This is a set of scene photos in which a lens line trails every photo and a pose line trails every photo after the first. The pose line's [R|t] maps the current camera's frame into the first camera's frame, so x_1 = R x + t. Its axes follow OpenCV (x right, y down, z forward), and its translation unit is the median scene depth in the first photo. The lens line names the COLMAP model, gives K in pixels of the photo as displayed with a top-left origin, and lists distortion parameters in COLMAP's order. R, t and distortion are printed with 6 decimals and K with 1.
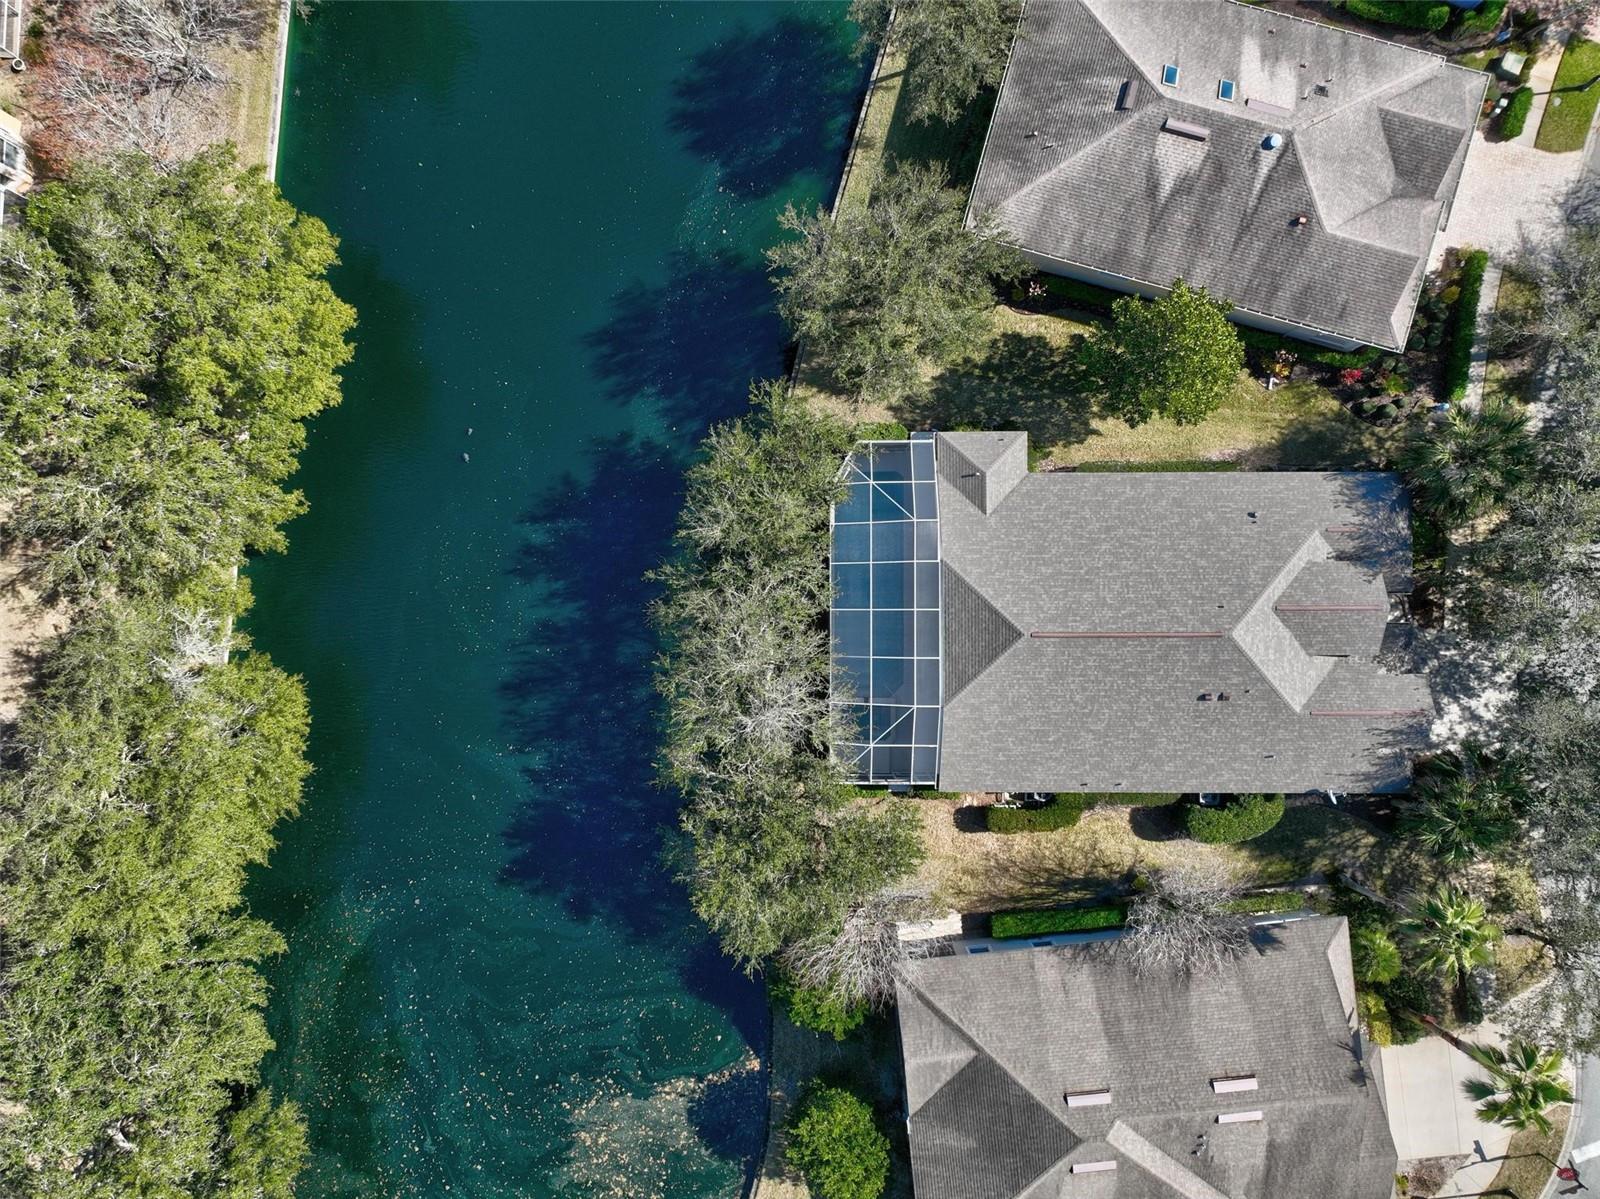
lens RADIAL K [[1137.5, 0, 786.0], [0, 1137.5, 606.9], [0, 0, 1]] dist [-0.000418, -0.000137]
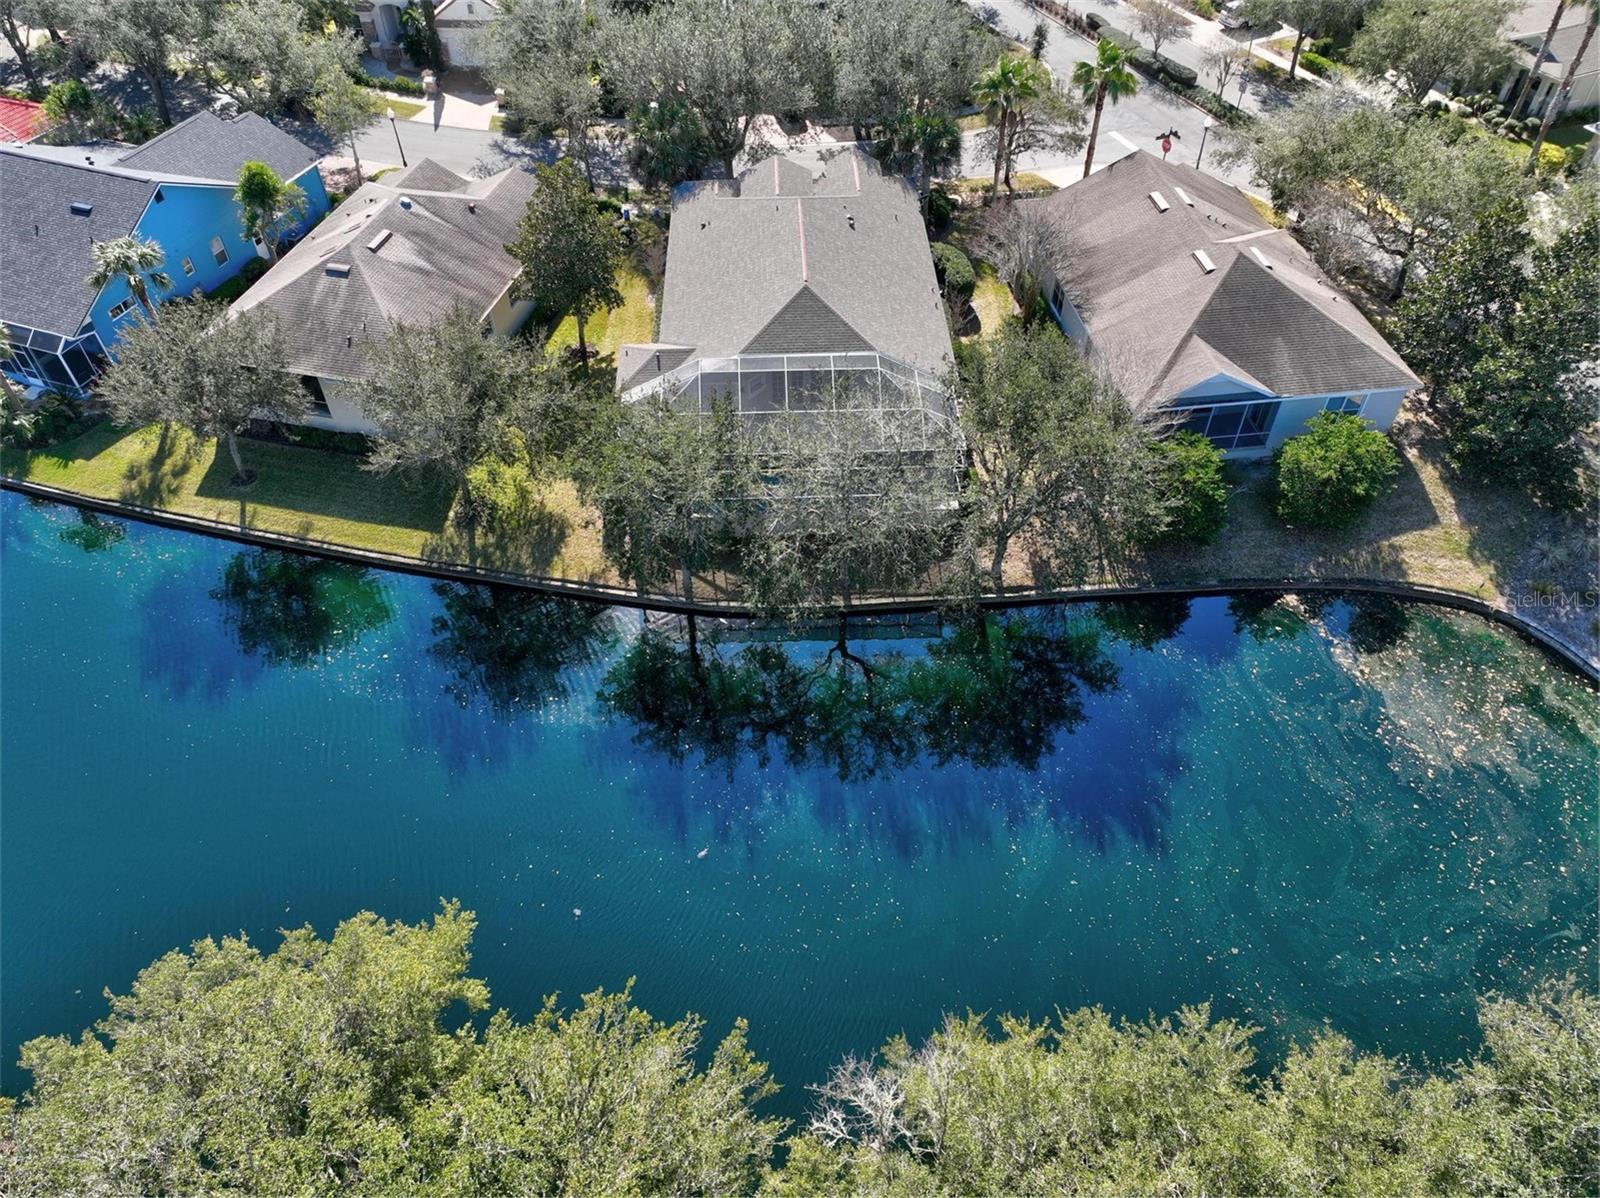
lens RADIAL K [[1133.7, 0, 800.0], [0, 1133.7, 599.0], [0, 0, 1]] dist [0.009806, 0.003453]
pose [[-0.034708, -0.701319, 0.712002, -0.741928], [0.999387, -0.027605, 0.021526, -0.011702], [0.004558, 0.712313, 0.701847, 0.406918]]
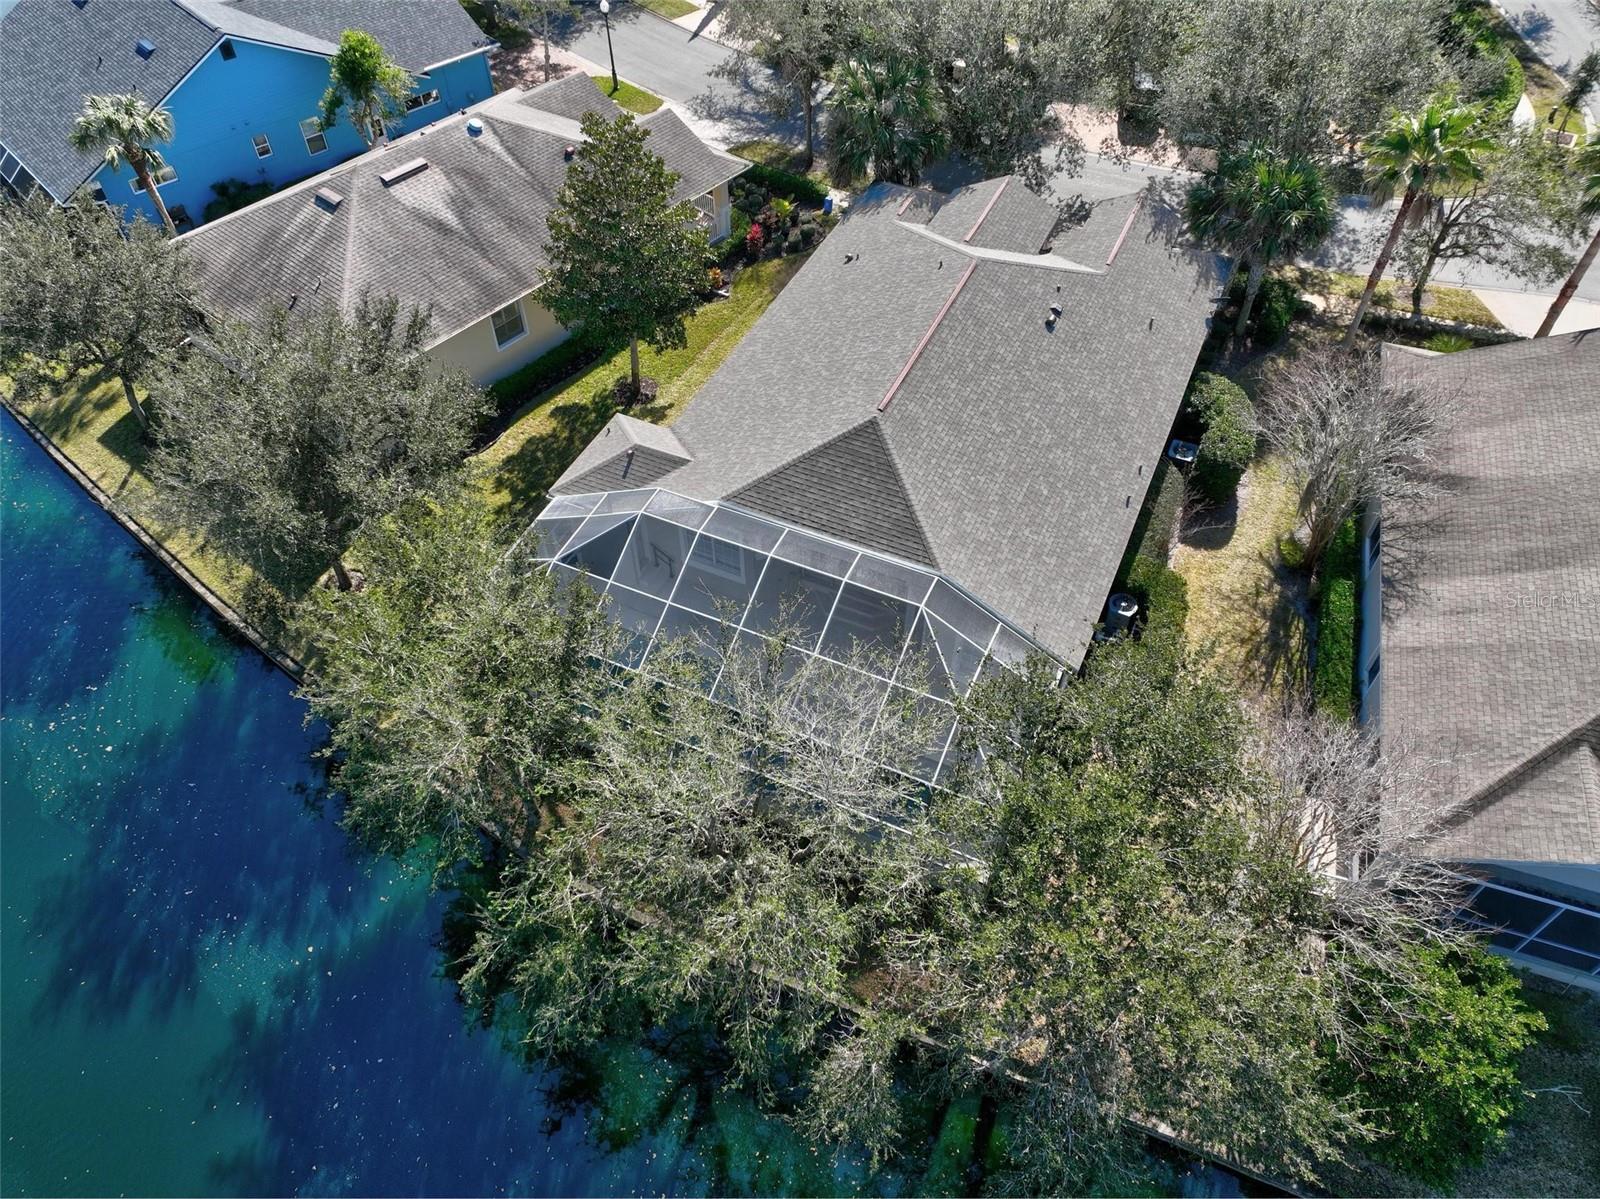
lens RADIAL K [[1133.7, 0, 800.0], [0, 1133.7, 599.5], [0, 0, 1]] dist [0.009806, 0.003453]
pose [[0.419002, -0.665011, 0.618221, -0.256500], [0.907969, 0.311005, -0.280836, 0.184825], [-0.005511, 0.678996, 0.734121, 0.555339]]
